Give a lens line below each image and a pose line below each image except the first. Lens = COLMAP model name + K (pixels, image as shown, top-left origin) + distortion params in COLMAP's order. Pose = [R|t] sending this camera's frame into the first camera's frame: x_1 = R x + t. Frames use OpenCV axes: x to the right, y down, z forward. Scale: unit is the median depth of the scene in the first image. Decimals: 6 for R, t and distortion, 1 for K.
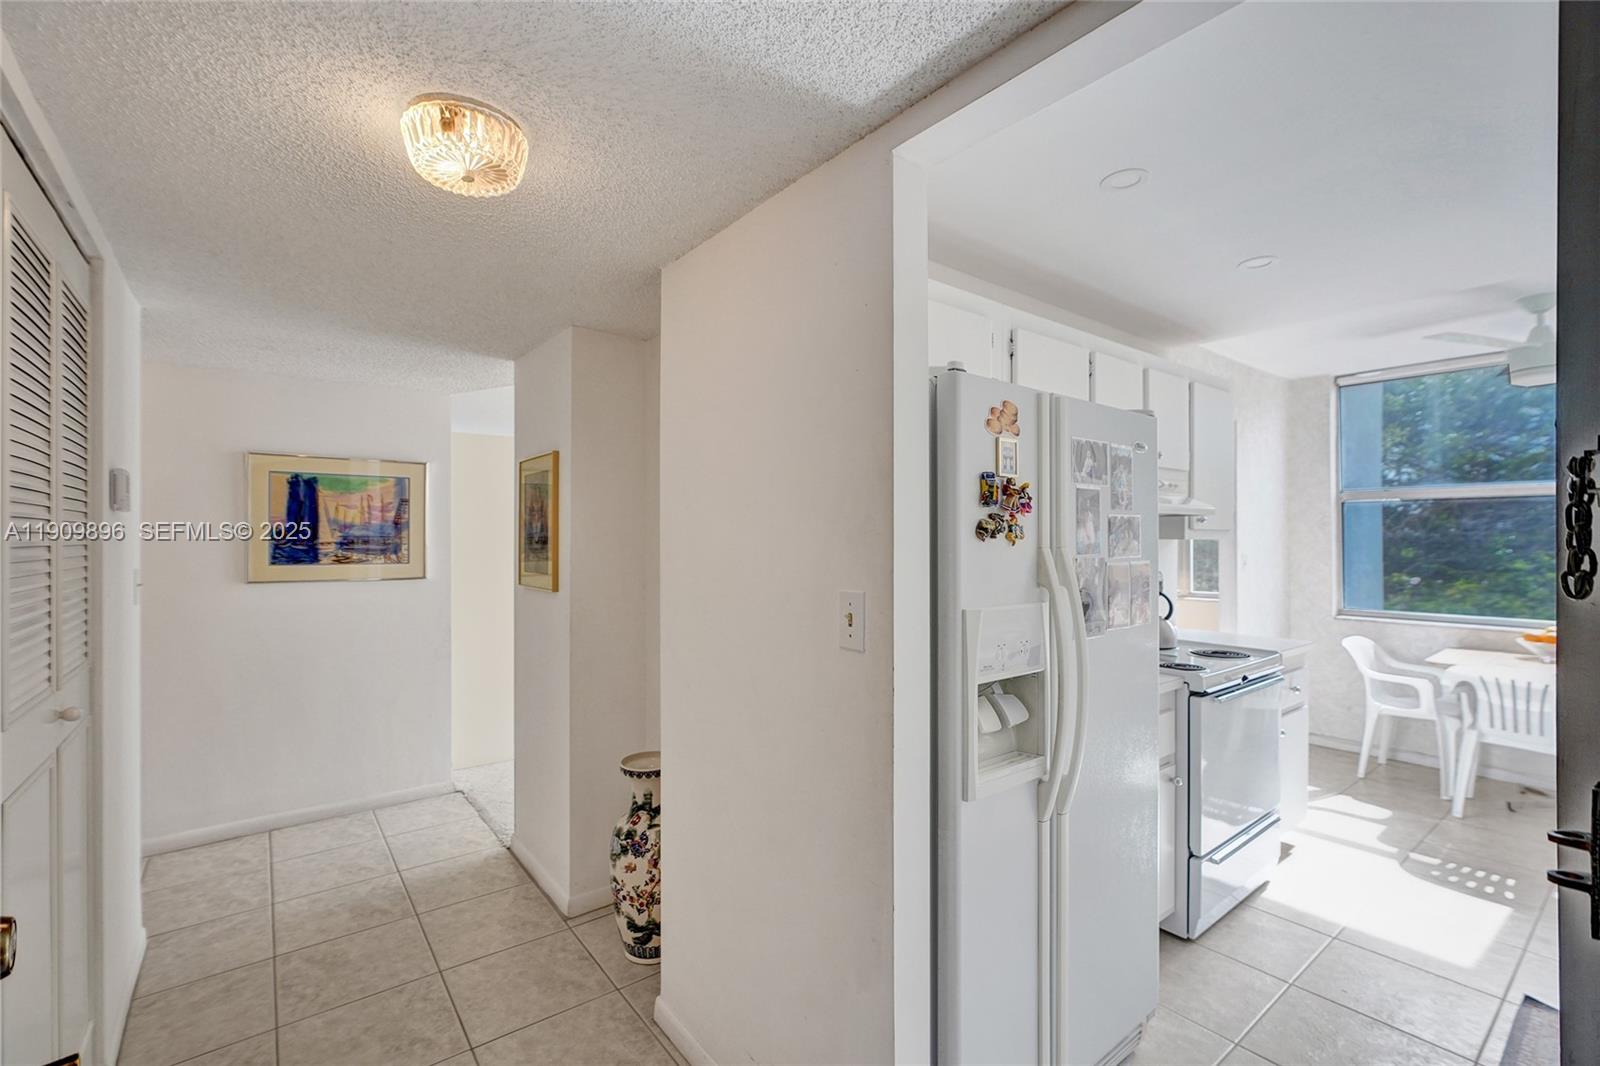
lens RADIAL K [[706.2, 0, 800.7], [0, 706.2, 536.9], [0, 0, 1]] dist [-0.000010, 0.000384]
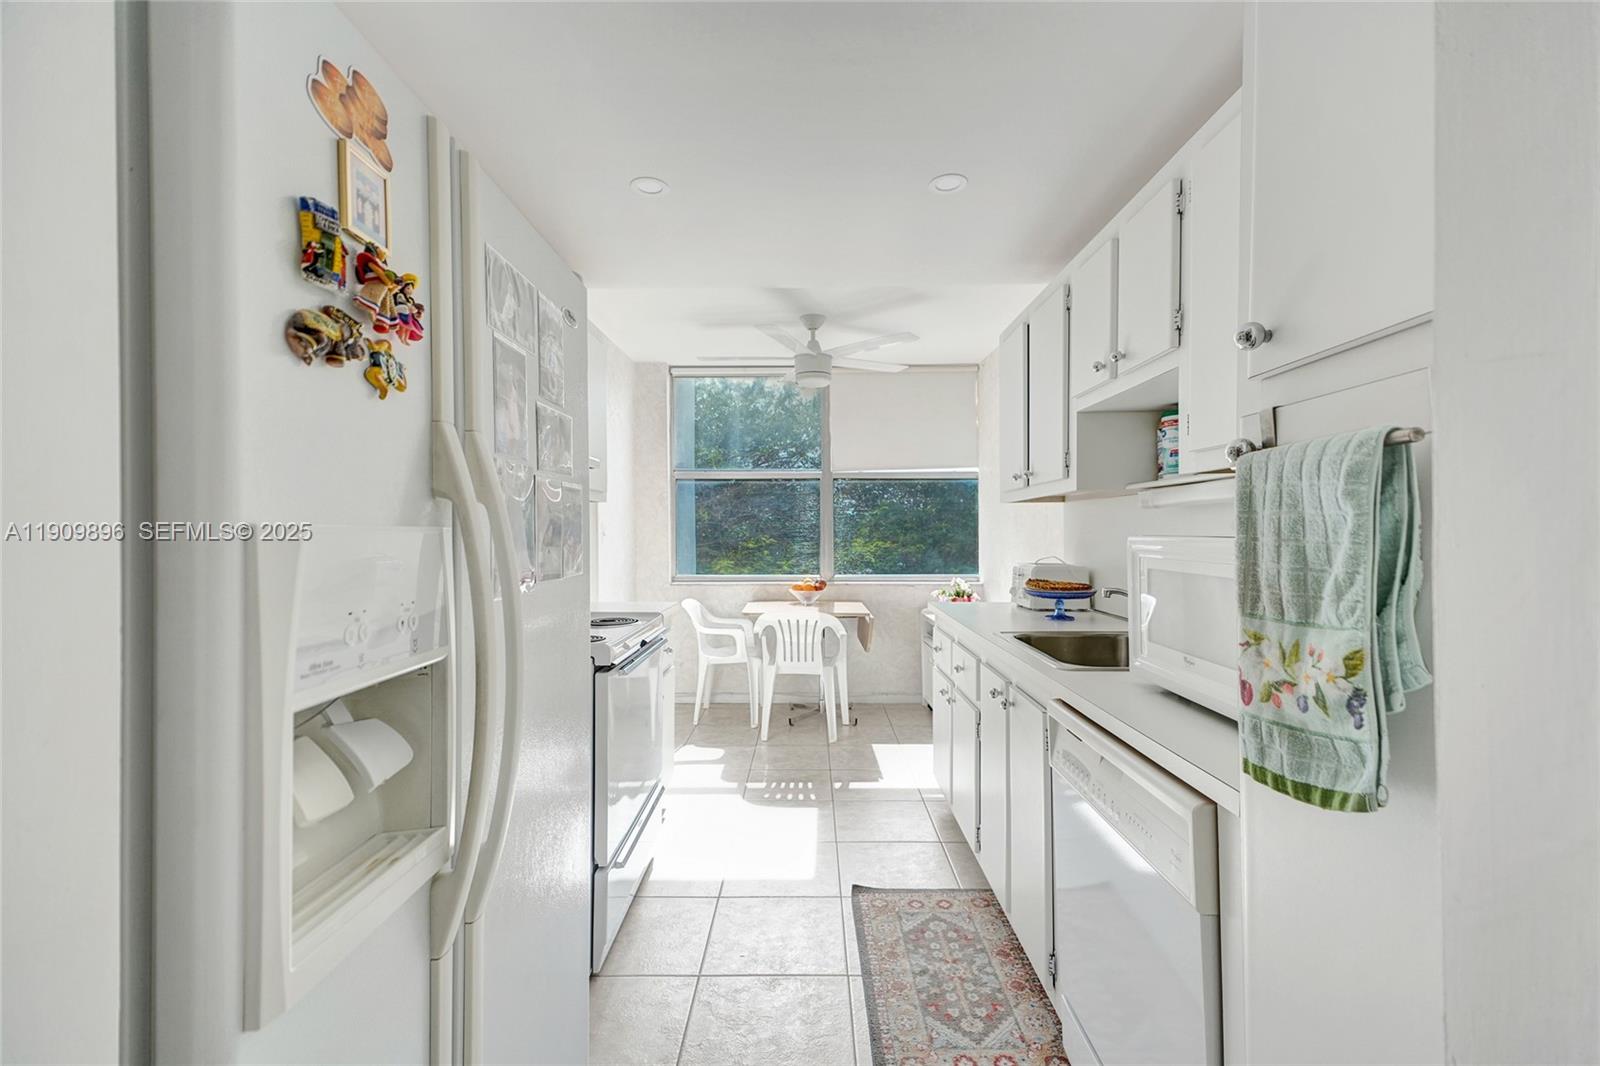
lens RADIAL K [[695.0, 0, 800.0], [0, 695.0, 533.0], [0, 0, 1]] dist [0.044522, -0.017940]
pose [[0.627343, -0.001930, 0.778741, 0.072275], [0.000912, 0.999998, 0.001744, 0.064850], [-0.778743, -0.000384, 0.627343, 0.319643]]
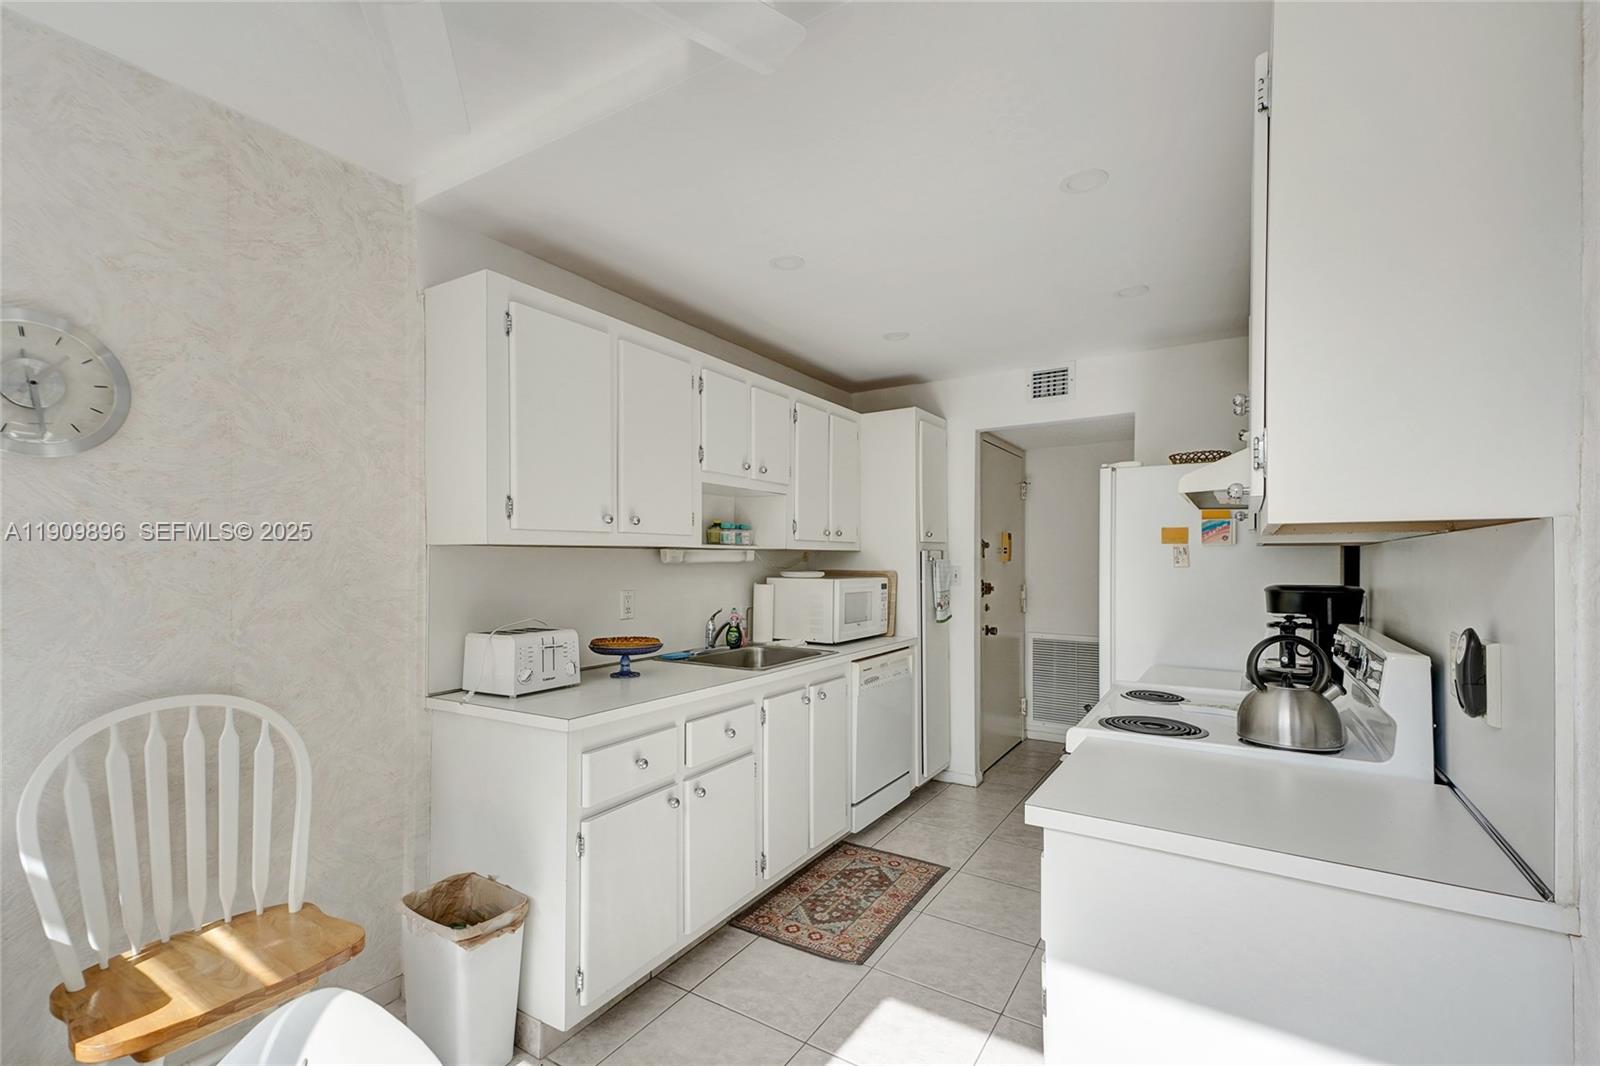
lens RADIAL K [[723.2, 0, 794.9], [0, 723.2, 559.5], [0, 0, 1]] dist [0.033829, -0.000003]
pose [[-0.937958, 0.001795, -0.346743, 1.381267], [0.001393, 0.999998, 0.001409, 0.032147], [0.346745, 0.000839, -0.937959, 1.851657]]
